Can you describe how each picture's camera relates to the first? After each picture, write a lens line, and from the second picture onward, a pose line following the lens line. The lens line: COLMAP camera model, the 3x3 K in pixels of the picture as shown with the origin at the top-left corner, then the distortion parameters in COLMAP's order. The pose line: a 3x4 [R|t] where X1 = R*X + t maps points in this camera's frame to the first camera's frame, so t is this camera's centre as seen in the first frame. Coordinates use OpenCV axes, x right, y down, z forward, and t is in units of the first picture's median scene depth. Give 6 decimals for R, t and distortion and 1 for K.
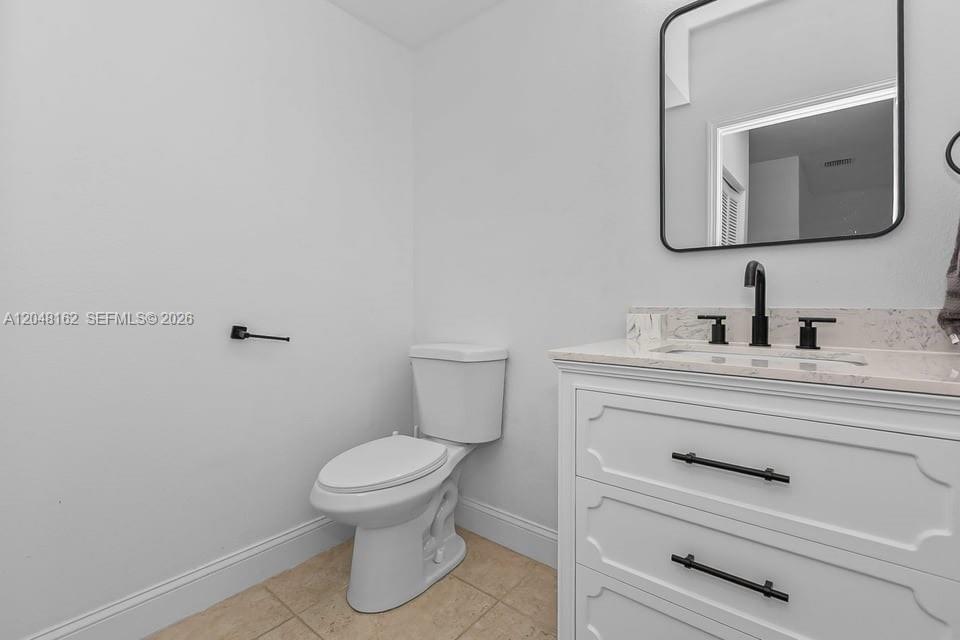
lens RADIAL K [[430.6, 0, 505.3], [0, 430.6, 306.4], [0, 0, 1]] dist [-0.000003, 0.000112]
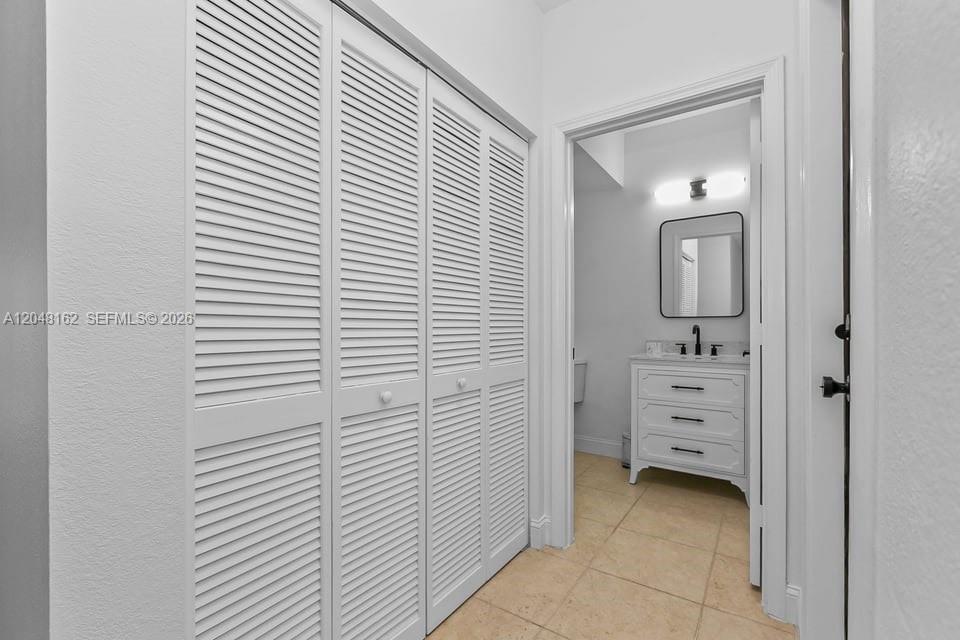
lens RADIAL K [[430.6, 0, 486.5], [0, 430.6, 326.5], [0, 0, 1]] dist [-0.000003, 0.000112]
pose [[0.998788, -0.000853, 0.049208, -0.854999], [0.001310, 0.999956, -0.009258, -0.061583], [-0.049198, 0.009311, 0.998746, -1.608024]]
